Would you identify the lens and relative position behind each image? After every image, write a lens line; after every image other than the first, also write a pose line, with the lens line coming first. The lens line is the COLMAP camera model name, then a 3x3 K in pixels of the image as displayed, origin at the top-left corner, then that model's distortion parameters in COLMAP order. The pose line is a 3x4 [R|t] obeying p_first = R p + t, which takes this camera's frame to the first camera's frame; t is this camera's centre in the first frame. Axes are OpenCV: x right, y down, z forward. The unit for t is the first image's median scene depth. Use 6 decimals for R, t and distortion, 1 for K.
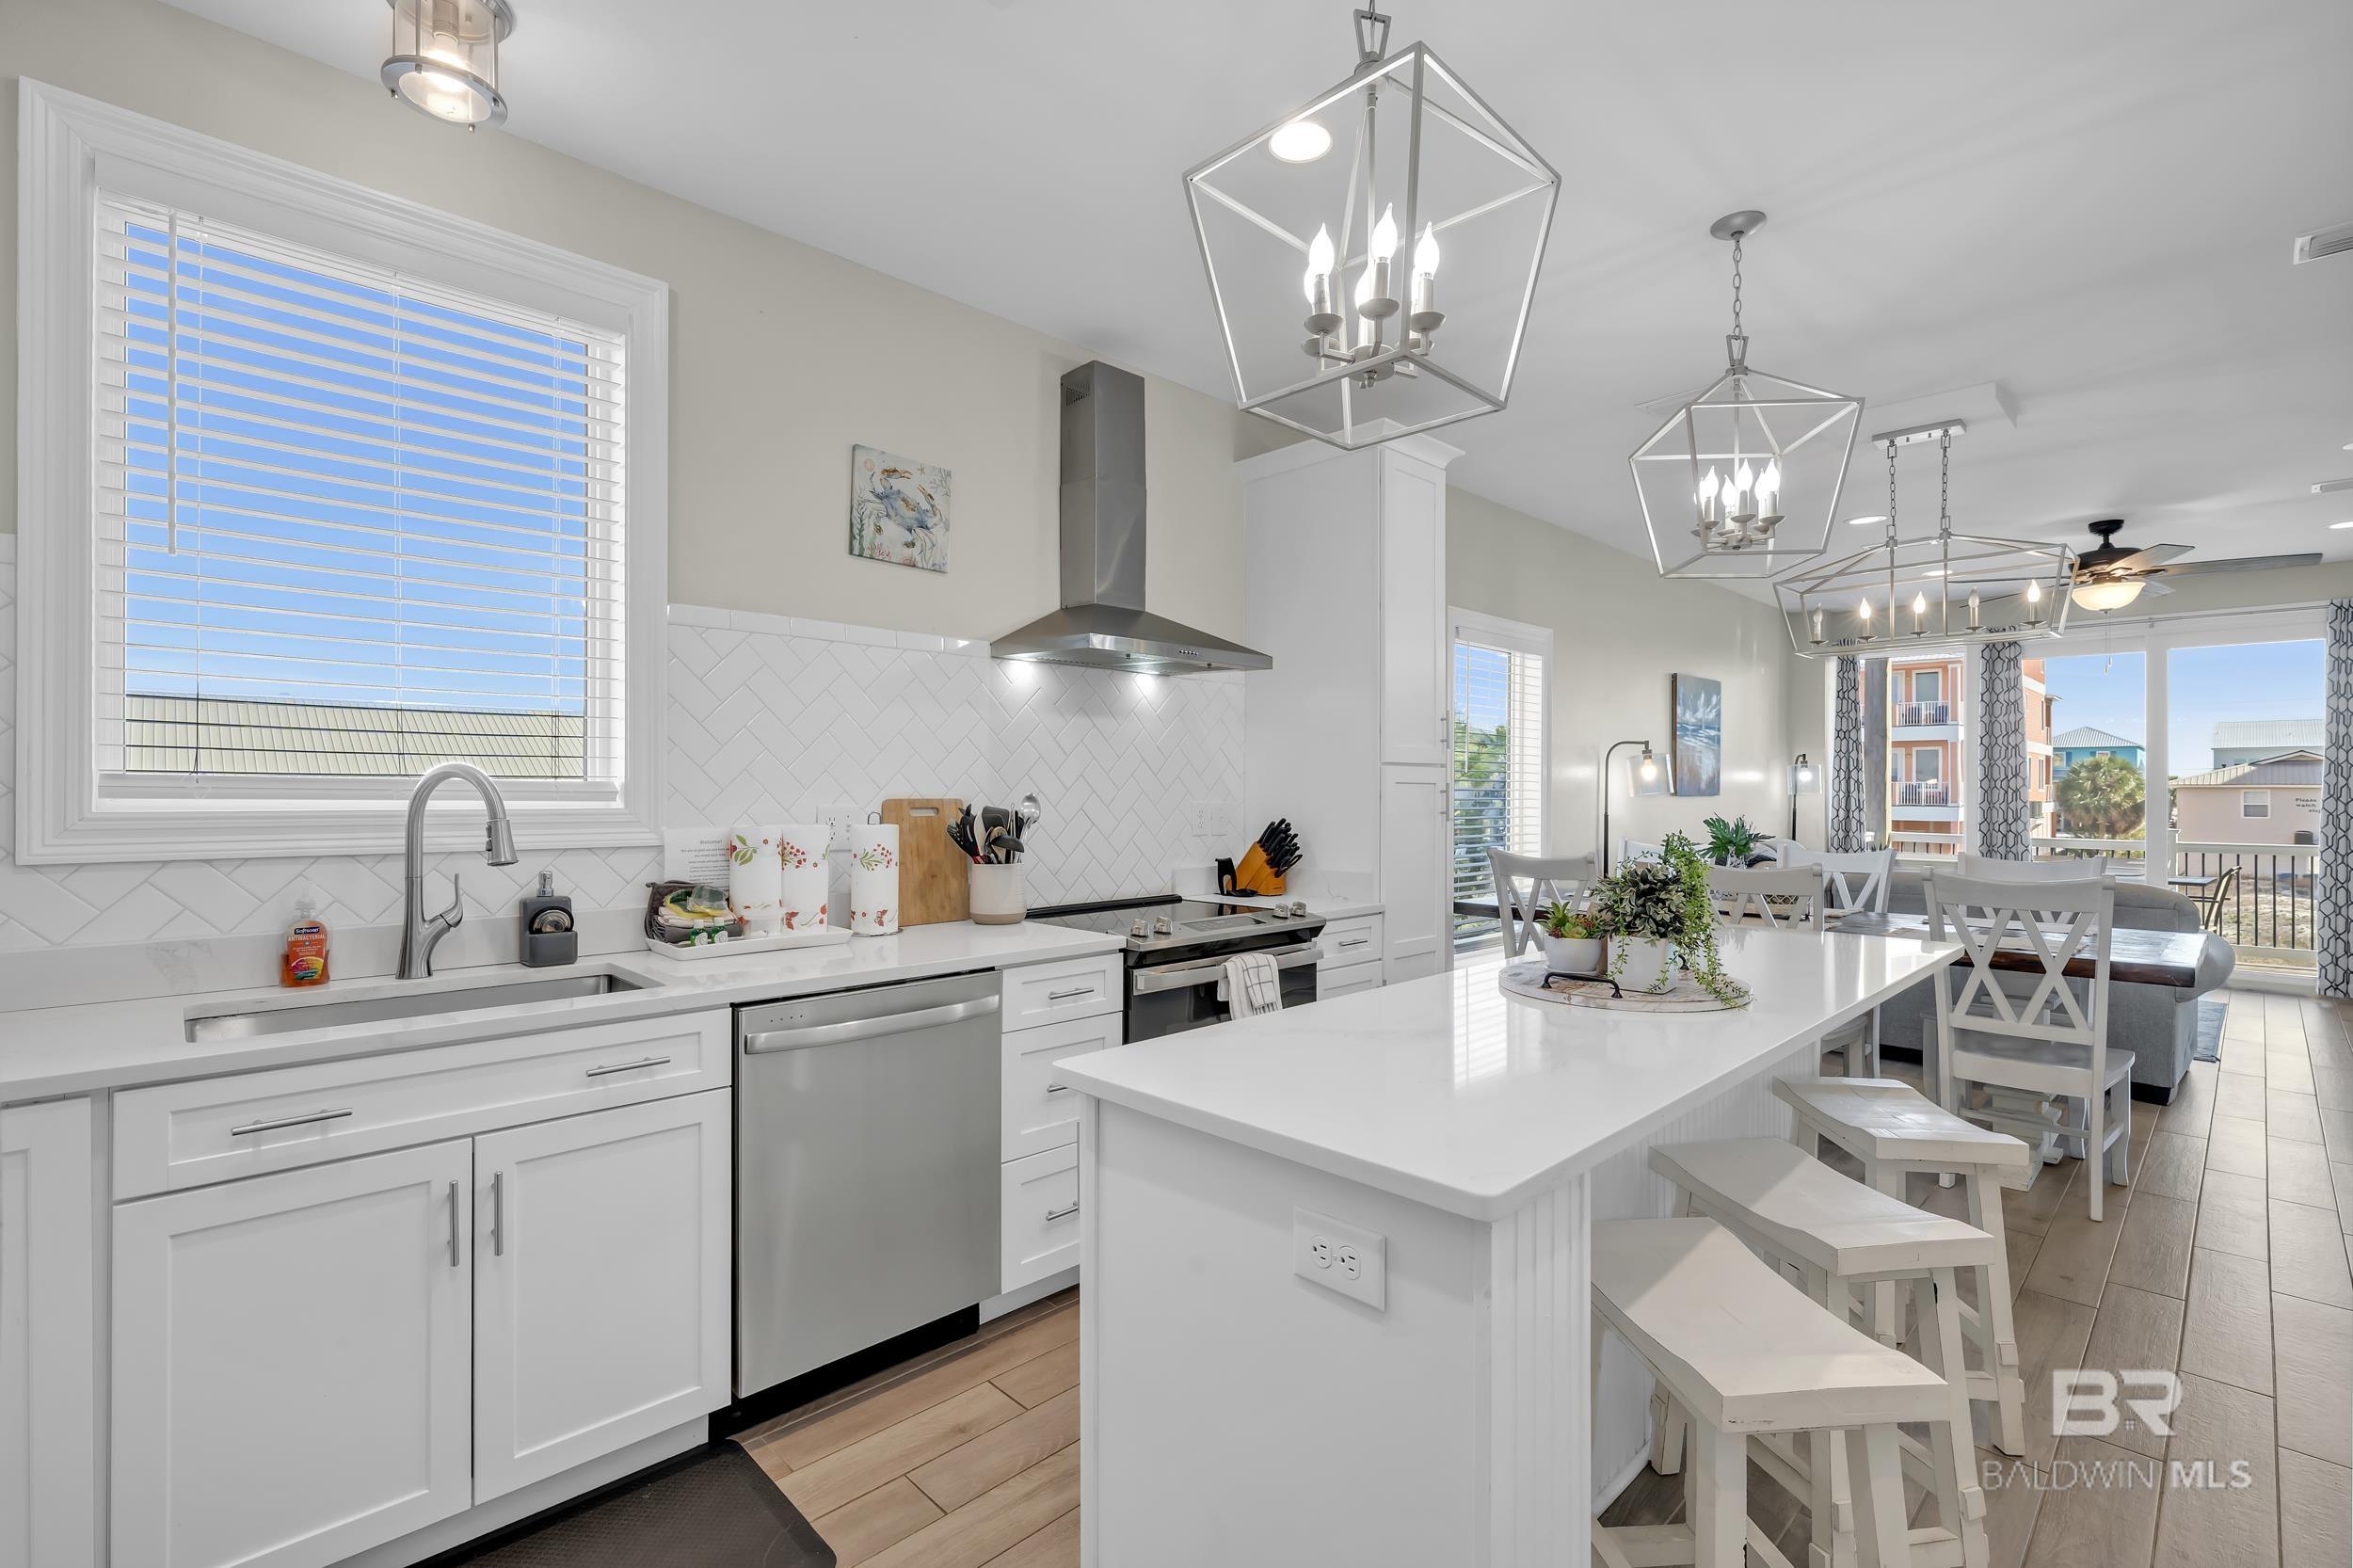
lens RADIAL K [[1062.9, 0, 1176.5], [0, 1062.9, 784.0], [0, 0, 1]] dist [-0.000537, -0.000152]
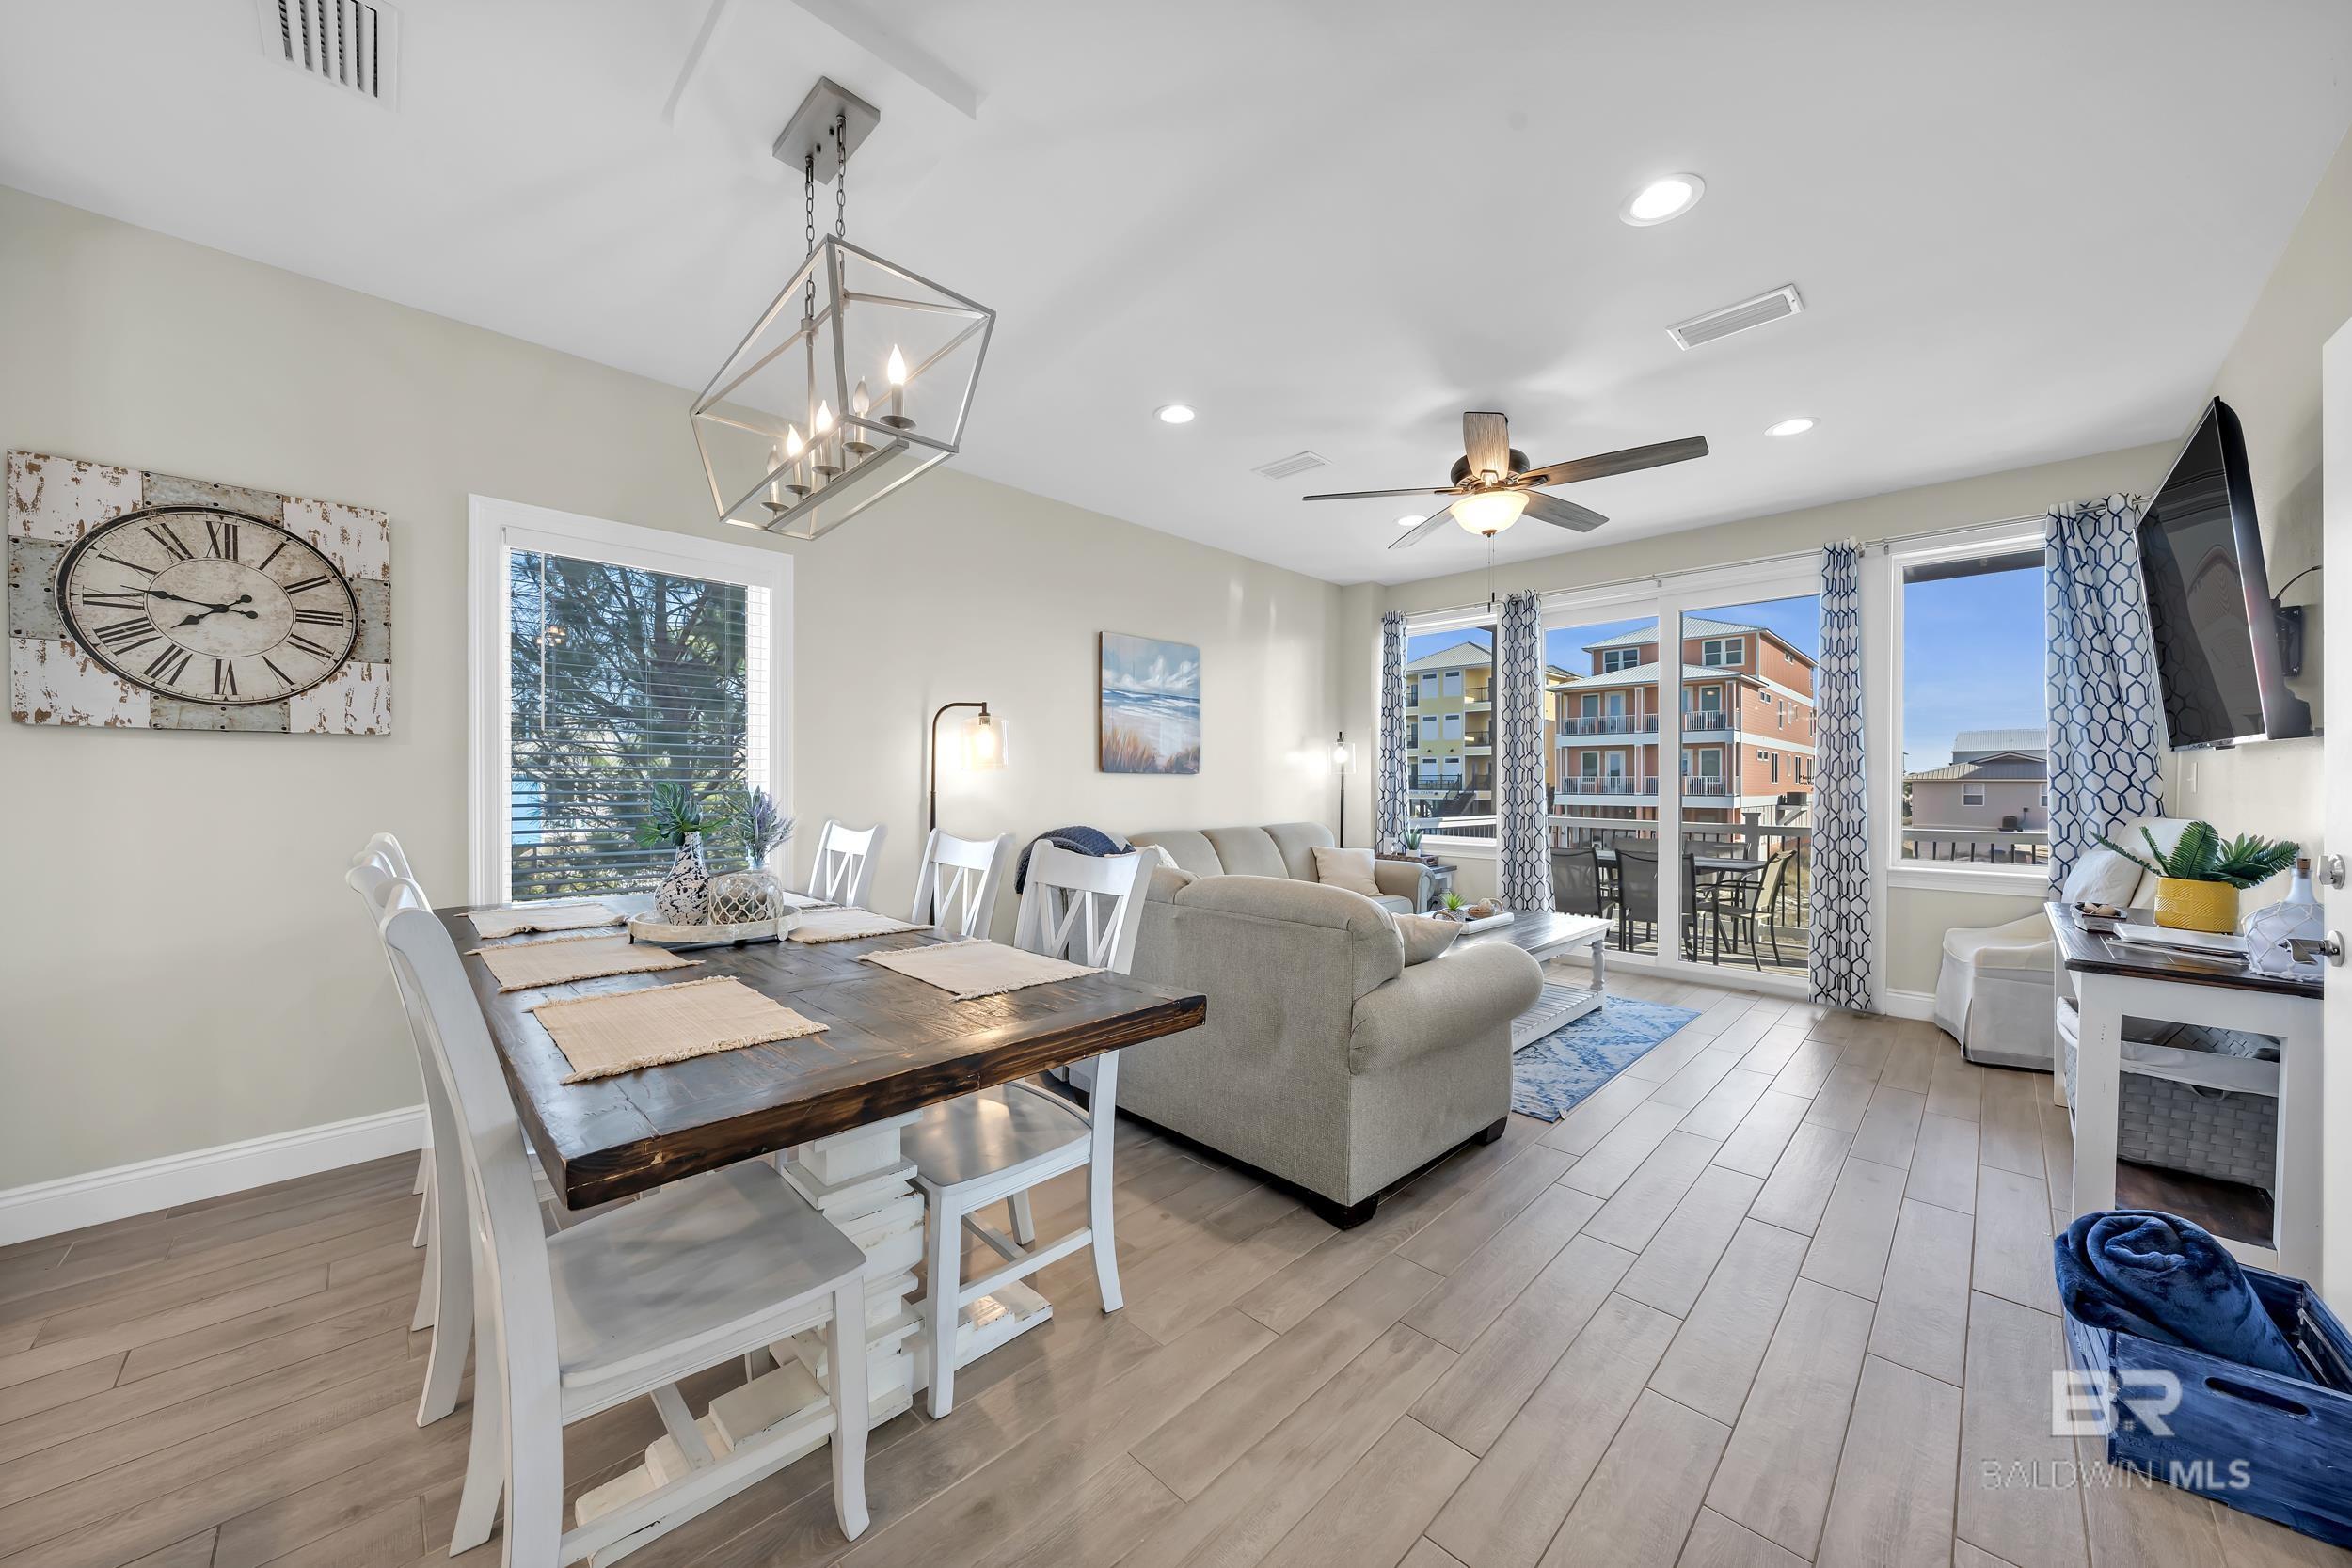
lens RADIAL K [[819.1, 0, 1189.2], [0, 819.1, 784.7], [0, 0, 1]] dist [-0.001784, -0.000131]
pose [[0.999916, 0.001354, 0.012902, 0.533743], [-0.001435, 0.999979, 0.006336, 0.017311], [-0.012893, -0.006354, 0.999897, 0.324200]]
